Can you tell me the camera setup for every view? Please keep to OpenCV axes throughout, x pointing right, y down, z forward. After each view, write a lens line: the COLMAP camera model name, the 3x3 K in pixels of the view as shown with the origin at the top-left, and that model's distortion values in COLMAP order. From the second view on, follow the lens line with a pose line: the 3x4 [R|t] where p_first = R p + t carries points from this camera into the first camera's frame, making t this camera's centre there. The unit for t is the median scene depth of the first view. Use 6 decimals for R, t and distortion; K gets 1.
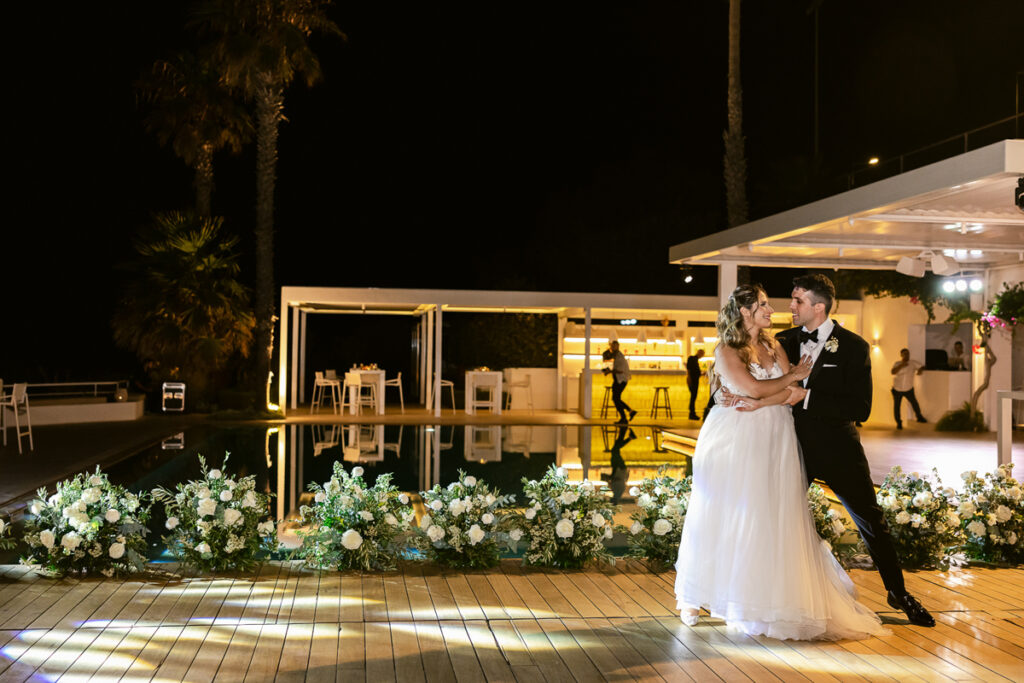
lens RADIAL K [[1128.5, 0, 512.0], [0, 1128.5, 341.5], [0, 0, 1]] dist [-0.002598, 0.000116]
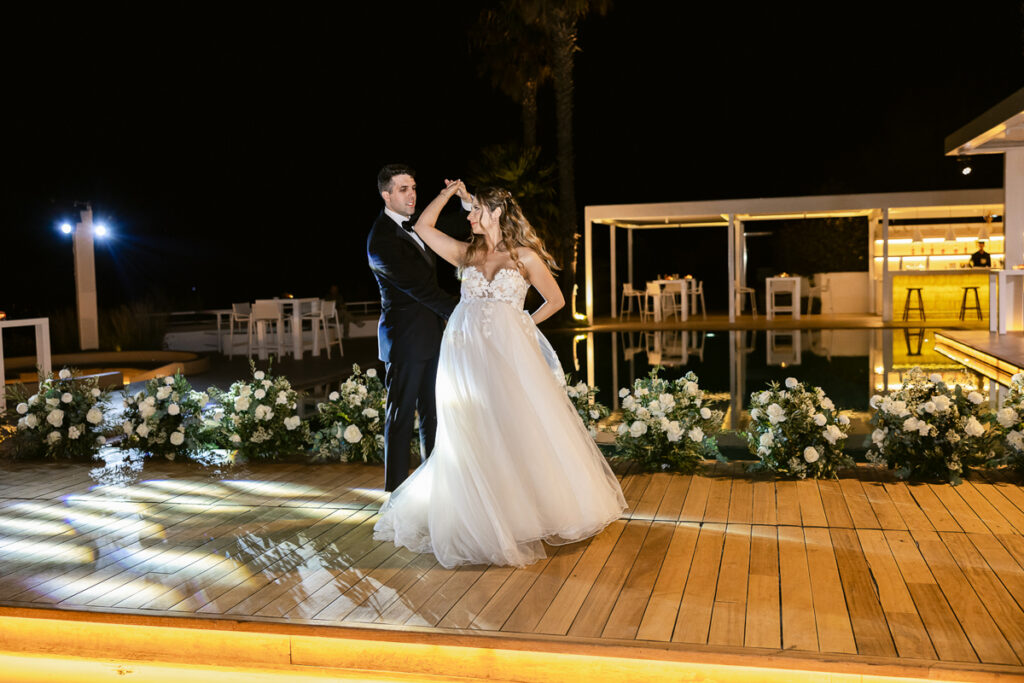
lens RADIAL K [[1035.1, 0, 512.0], [0, 1035.1, 341.5], [0, 0, 1]] dist [0.008805, 0.007027]
pose [[0.919579, -0.011608, -0.392733, 0.119098], [0.043668, 0.996390, 0.072799, 0.005457], [0.390470, -0.084094, 0.916767, 0.041545]]
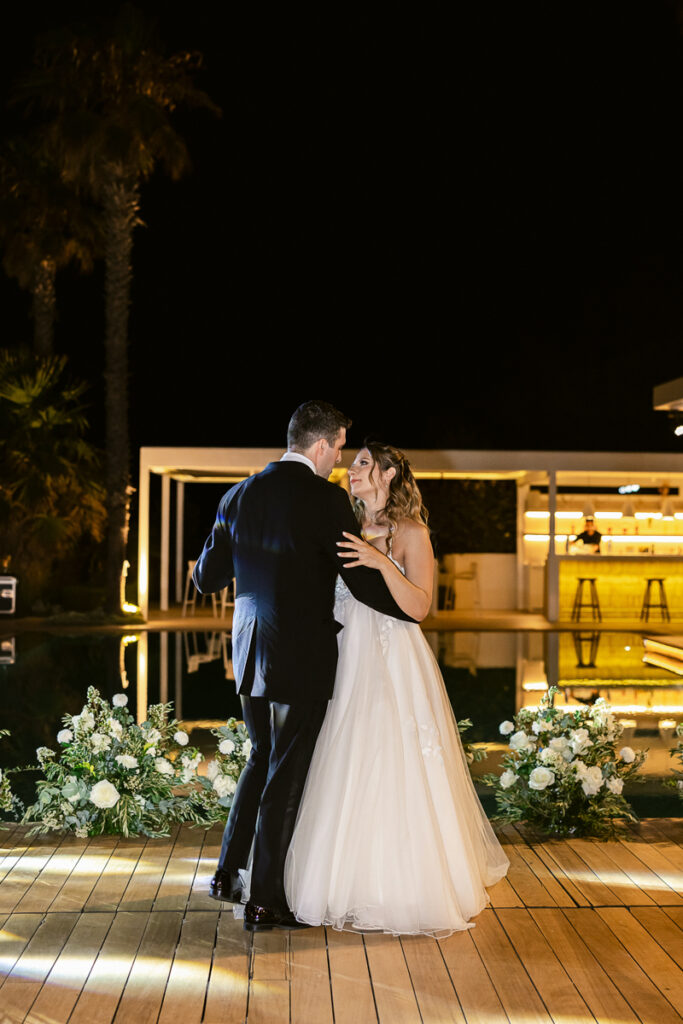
lens RADIAL K [[1504.3, 0, 390.0], [0, 1504.3, 515.7], [0, 0, 1]] dist [0.007940, 0.071661]
pose [[0.997184, -0.009053, -0.074440, 0.034008], [0.008946, 0.999958, -0.001778, -0.000057], [0.074453, 0.001107, 0.997224, 0.014738]]
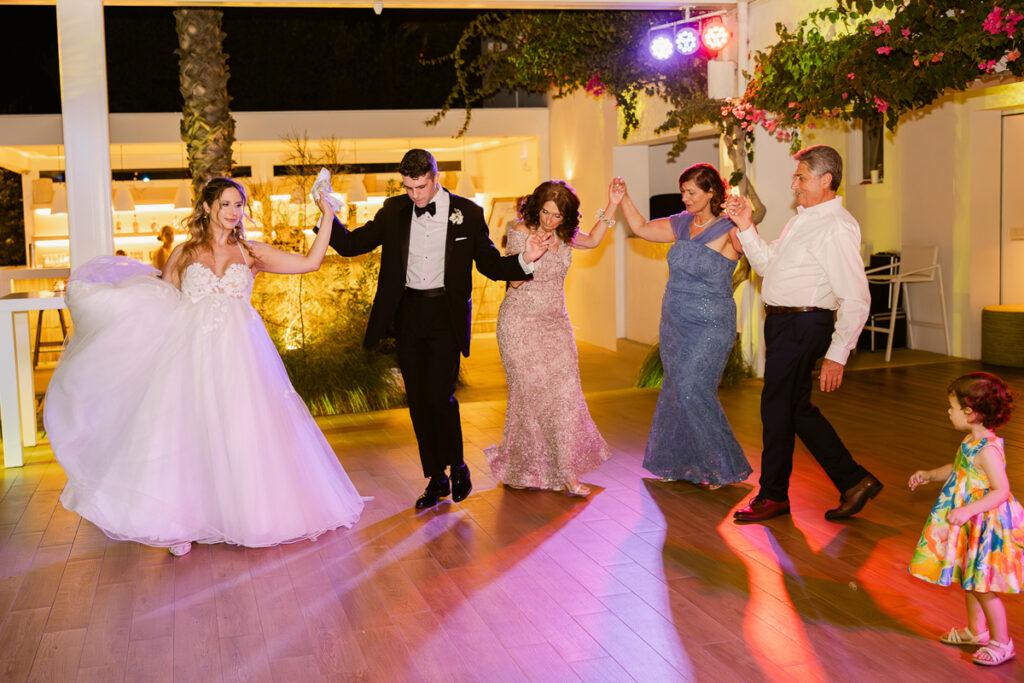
lens RADIAL K [[1153.2, 0, 512.0], [0, 1153.2, 341.5], [0, 0, 1]] dist [-0.003470, -0.004537]
pose [[0.989520, -0.068635, 0.127038, 0.216841], [0.052924, 0.990975, 0.123161, 0.004443], [-0.134344, -0.115147, 0.984222, 0.455246]]
